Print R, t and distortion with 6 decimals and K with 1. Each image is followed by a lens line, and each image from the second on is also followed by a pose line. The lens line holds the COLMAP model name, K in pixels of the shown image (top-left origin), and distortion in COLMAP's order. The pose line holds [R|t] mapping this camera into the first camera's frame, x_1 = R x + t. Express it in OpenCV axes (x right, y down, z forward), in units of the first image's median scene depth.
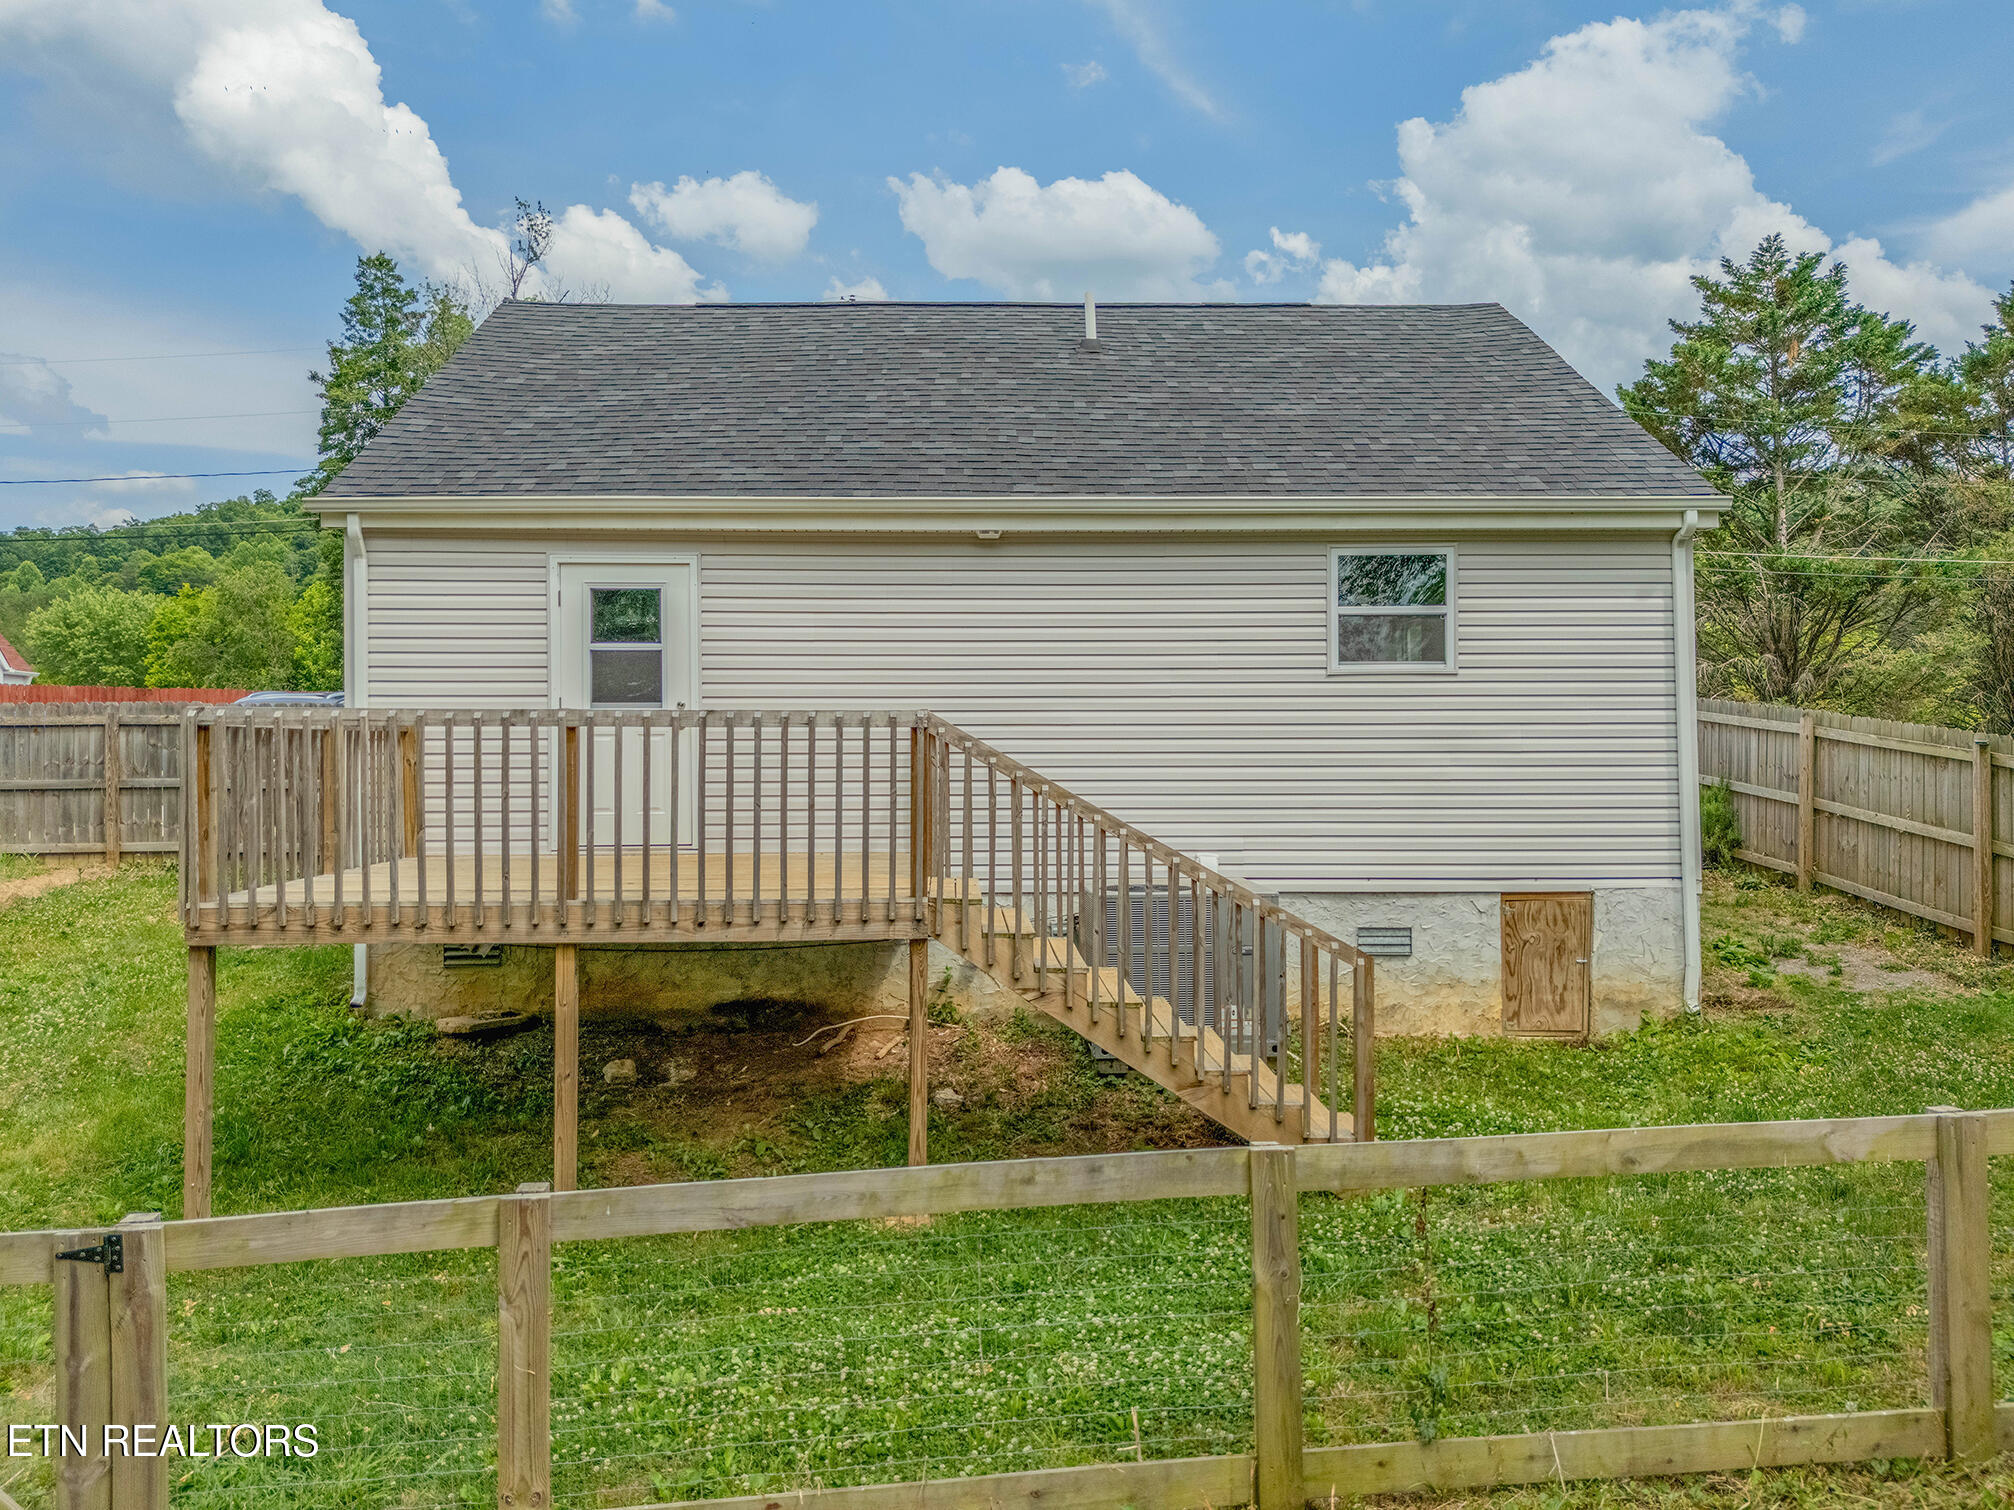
lens RADIAL K [[1463.7, 0, 1009.4], [0, 1463.7, 676.4], [0, 0, 1]] dist [0.057246, -0.050418]
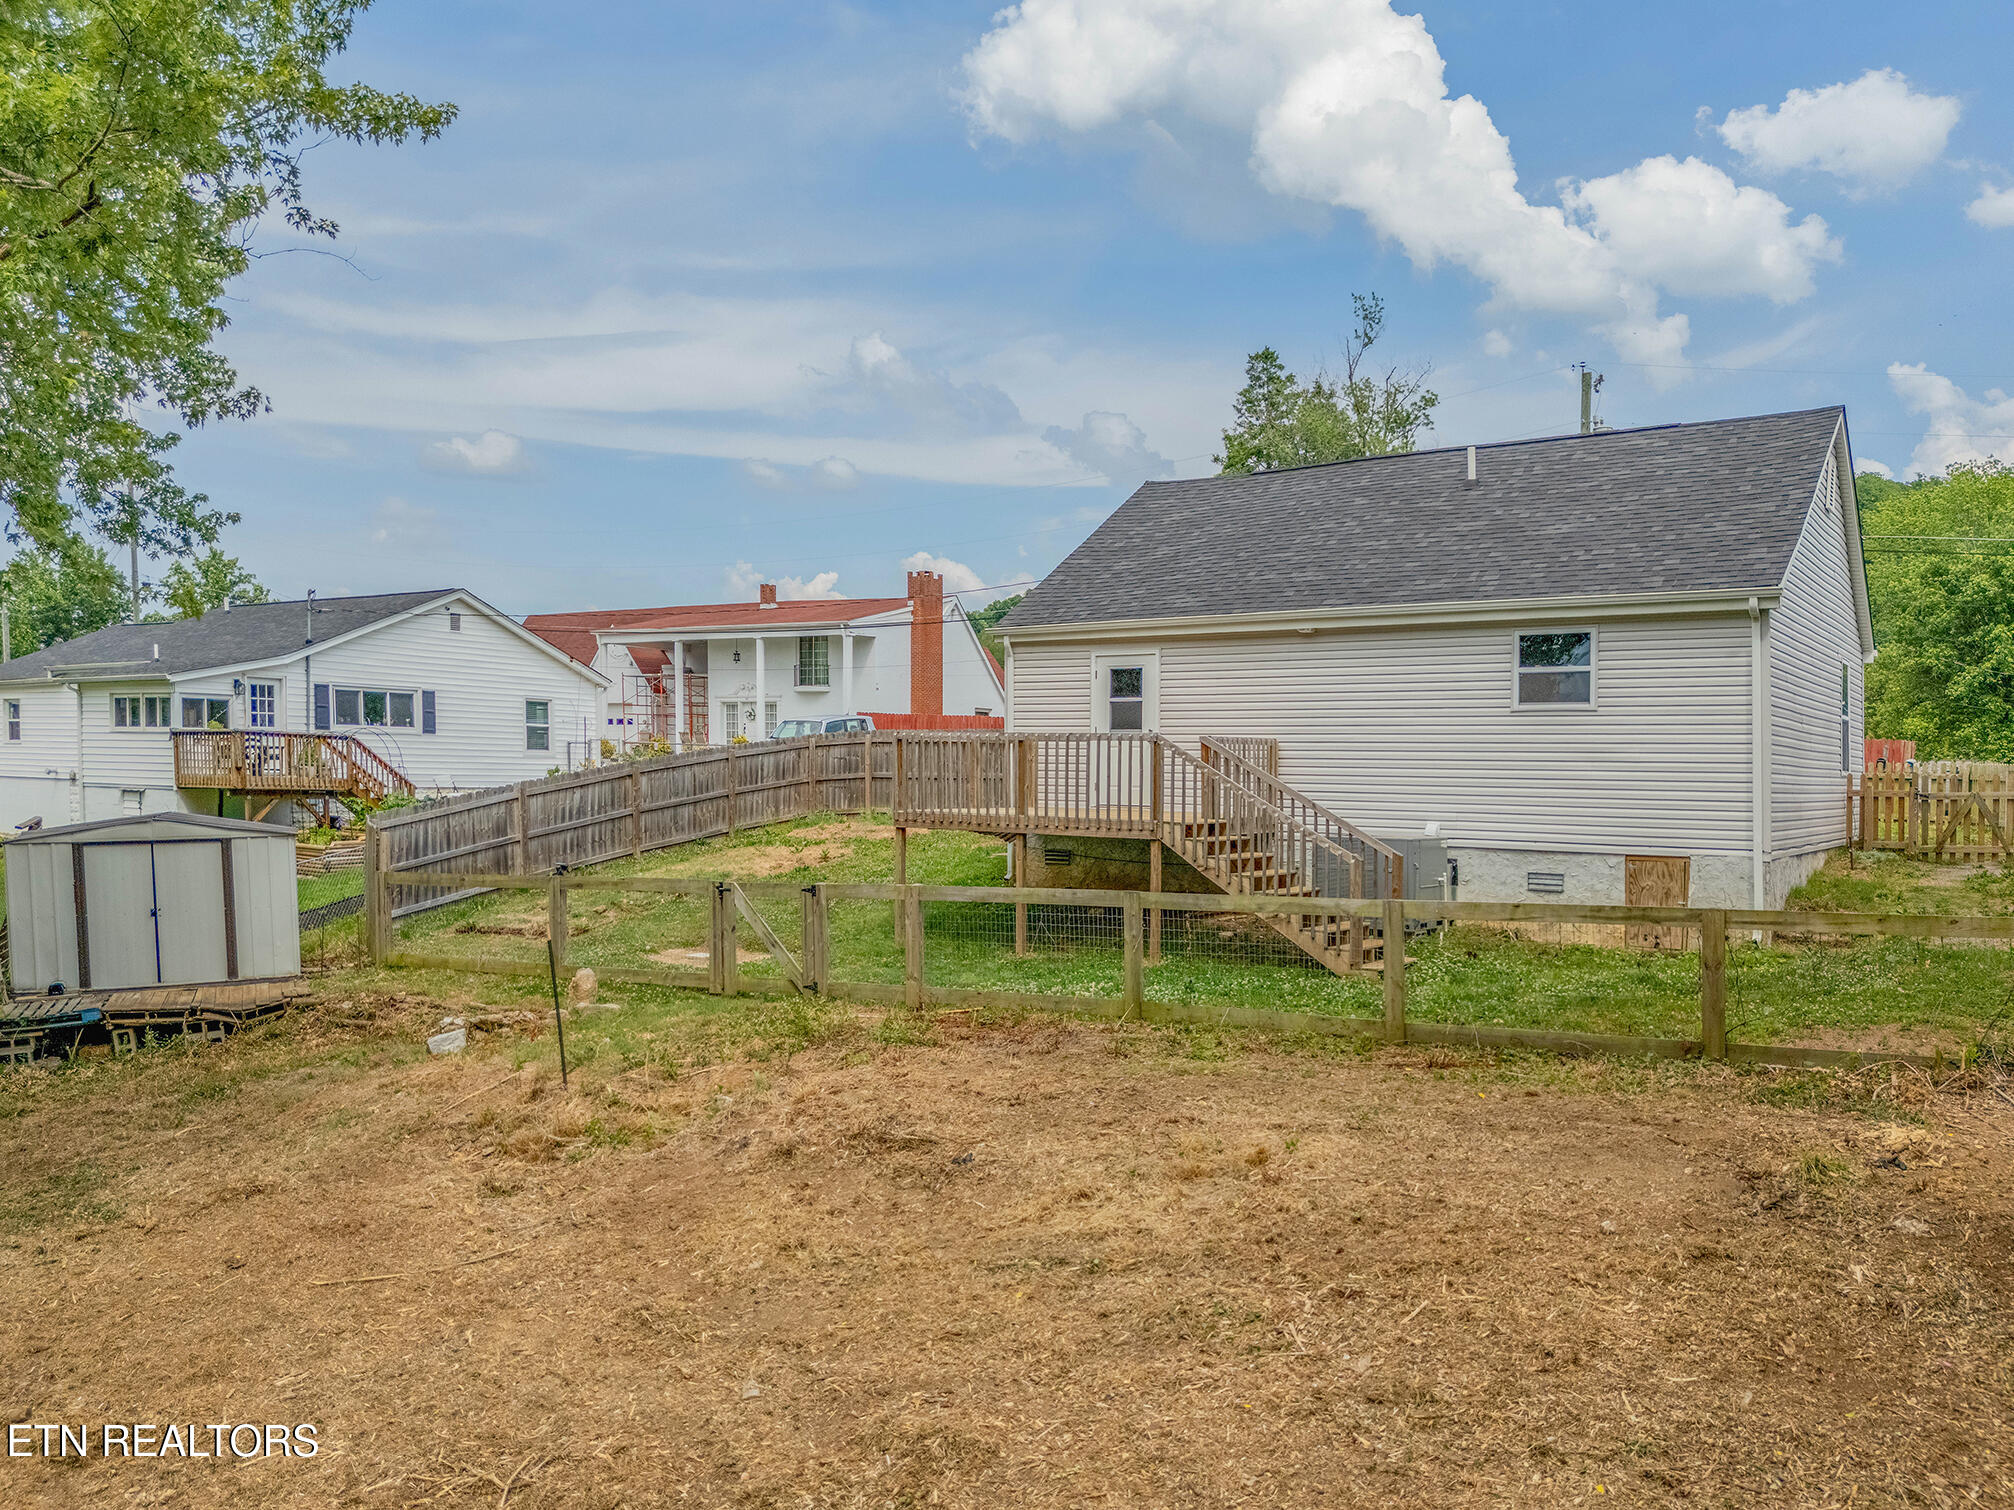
lens RADIAL K [[1463.7, 0, 1009.4], [0, 1463.7, 676.4], [0, 0, 1]] dist [0.057246, -0.050418]
pose [[0.815013, -0.022016, -0.579024, 0.698584], [0.011639, 0.999698, -0.021628, -0.010977], [0.579325, 0.010888, 0.815024, -0.604964]]
